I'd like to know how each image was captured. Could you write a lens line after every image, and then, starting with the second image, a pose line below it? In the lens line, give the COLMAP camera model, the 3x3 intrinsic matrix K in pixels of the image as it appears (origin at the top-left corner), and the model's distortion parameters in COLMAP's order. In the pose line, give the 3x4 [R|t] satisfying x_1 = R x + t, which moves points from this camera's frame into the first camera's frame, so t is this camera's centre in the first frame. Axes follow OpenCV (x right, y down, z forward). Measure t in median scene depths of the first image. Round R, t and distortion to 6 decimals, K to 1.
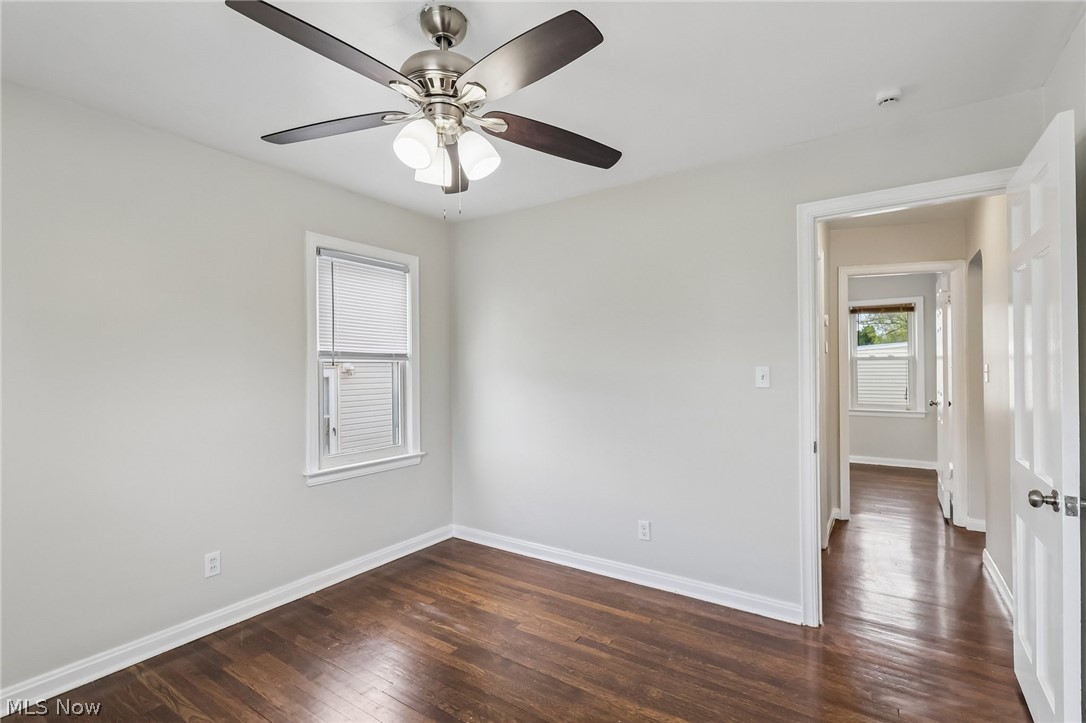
lens RADIAL K [[505.1, 0, 540.7], [0, 505.1, 361.3], [0, 0, 1]] dist [-0.003776, 0.002436]
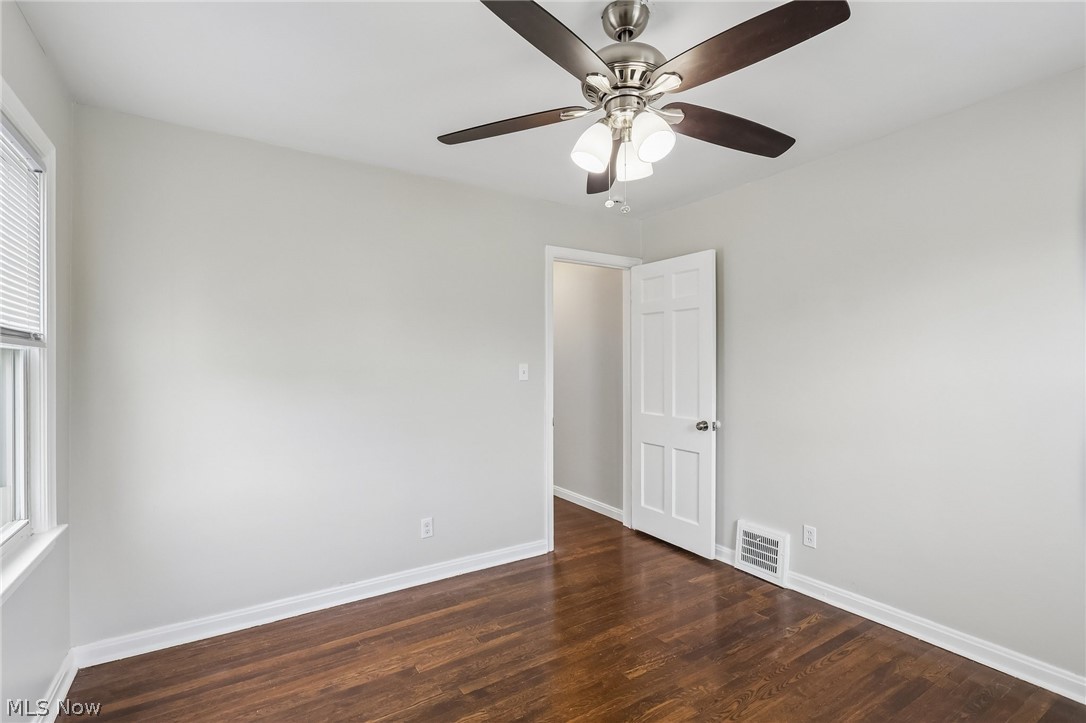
lens RADIAL K [[505.1, 0, 544.6], [0, 505.1, 365.2], [0, 0, 1]] dist [-0.003776, 0.002436]
pose [[0.377197, 0.003012, 0.926128, -0.693774], [-0.014062, 0.999898, 0.002476, 0.009382], [-0.926026, -0.013957, 0.377201, 0.456028]]
